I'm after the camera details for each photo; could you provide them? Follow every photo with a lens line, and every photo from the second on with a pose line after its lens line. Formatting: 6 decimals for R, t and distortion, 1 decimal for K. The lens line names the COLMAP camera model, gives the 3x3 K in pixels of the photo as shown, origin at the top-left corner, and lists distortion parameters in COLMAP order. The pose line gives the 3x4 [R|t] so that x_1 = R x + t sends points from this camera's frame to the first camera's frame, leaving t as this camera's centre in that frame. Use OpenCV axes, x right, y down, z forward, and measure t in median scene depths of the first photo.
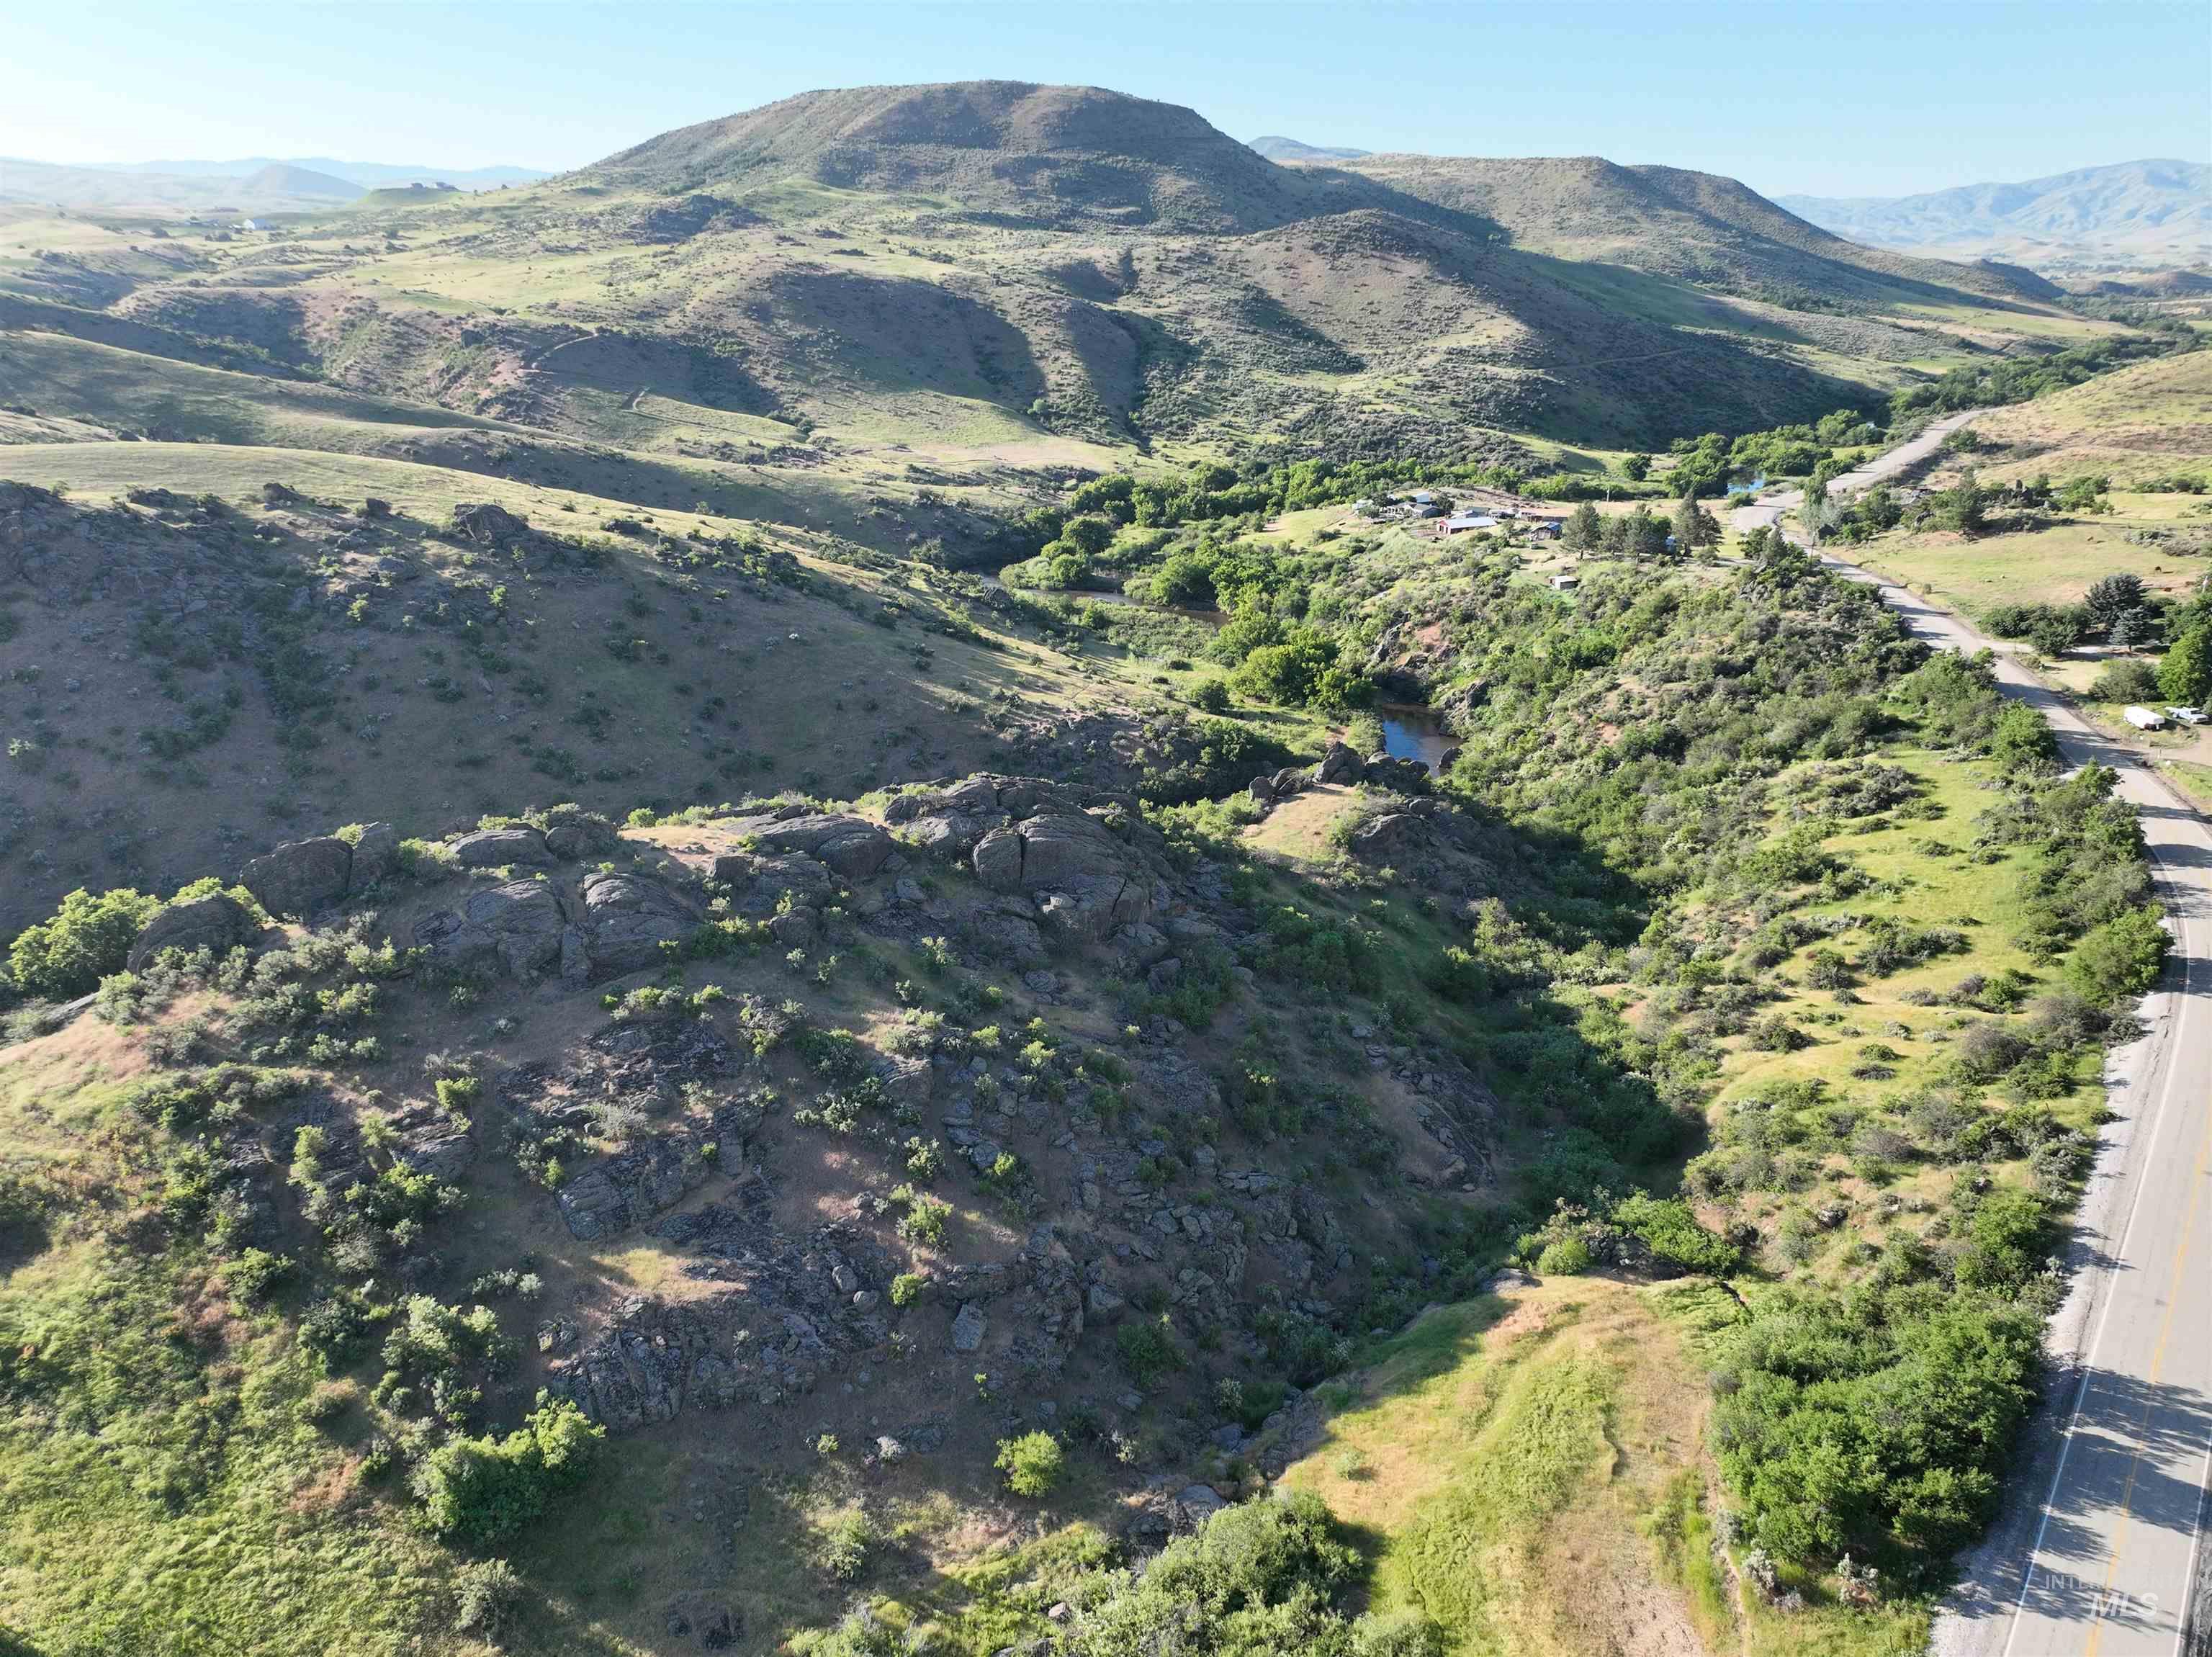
lens RADIAL K [[1583.7, 0, 1121.3], [0, 1583.7, 837.9], [0, 0, 1]] dist [-0.001829, 0.017571]
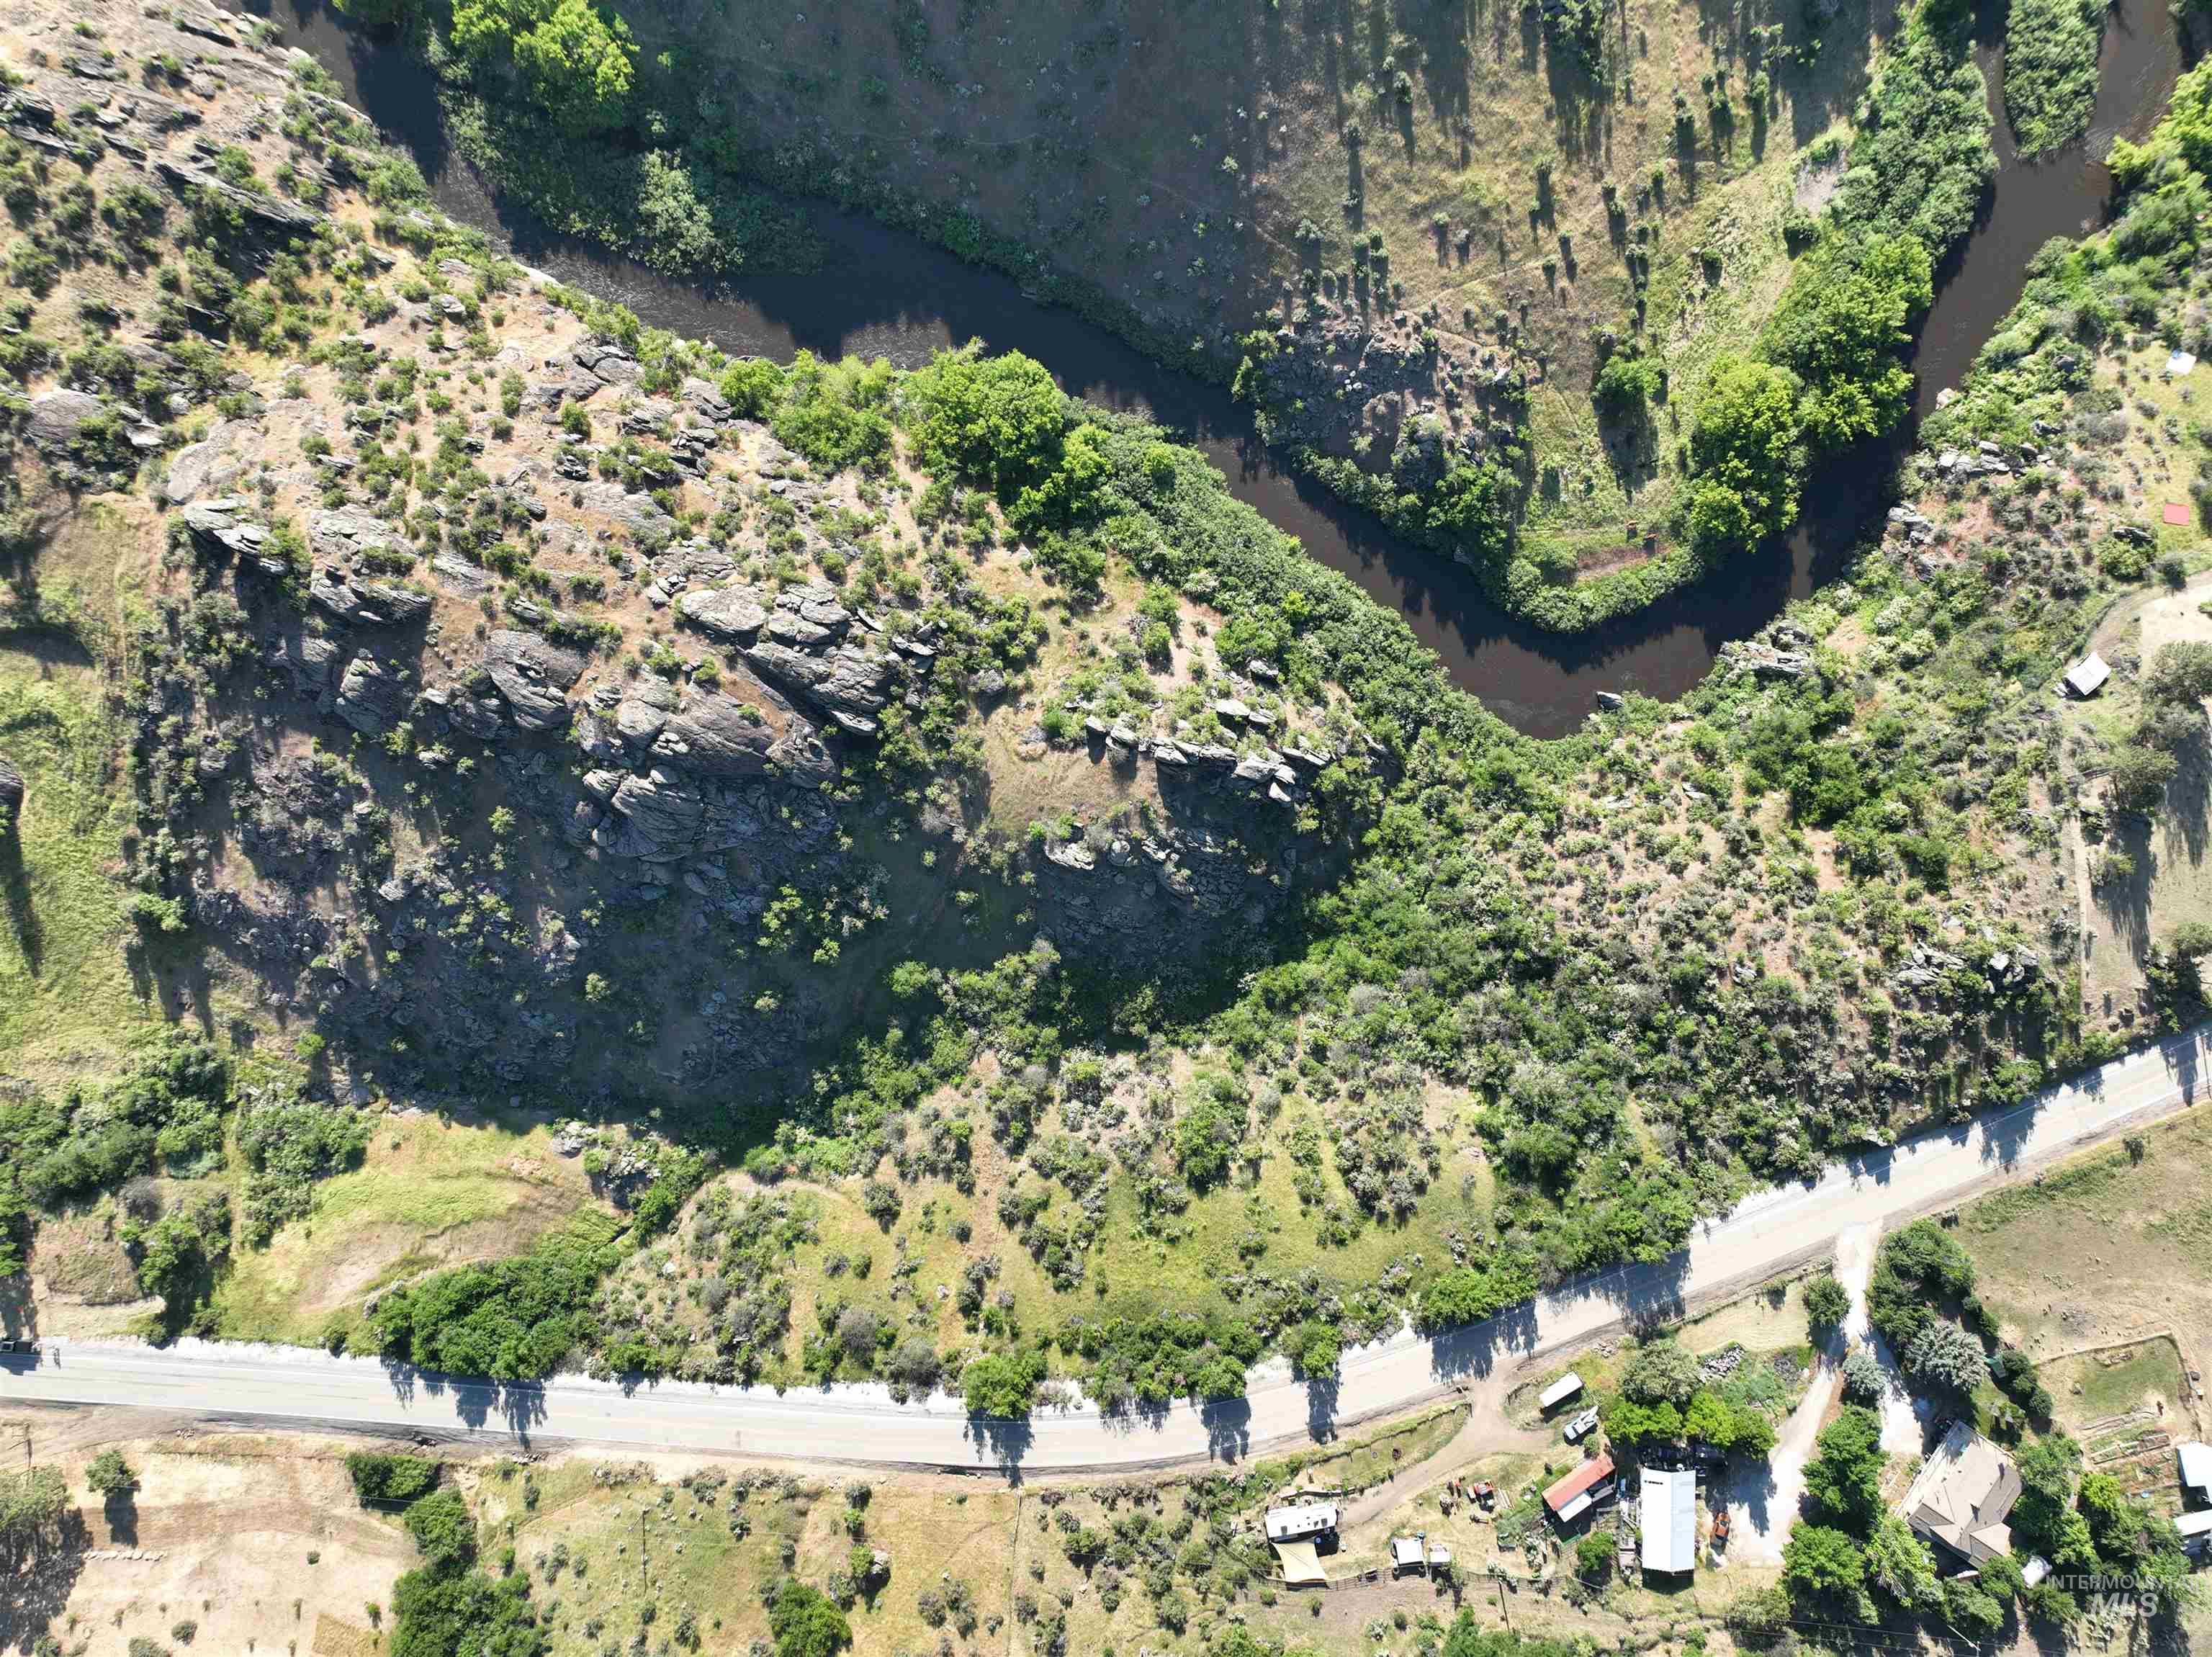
lens RADIAL K [[1583.7, 0, 1119.0], [0, 1583.7, 832.4], [0, 0, 1]] dist [-0.001829, 0.017571]
pose [[0.540931, 0.841059, 0.003645, 0.146578], [-0.285367, 0.179455, 0.941468, -1.015118], [0.791176, -0.510309, 0.337083, 0.555141]]
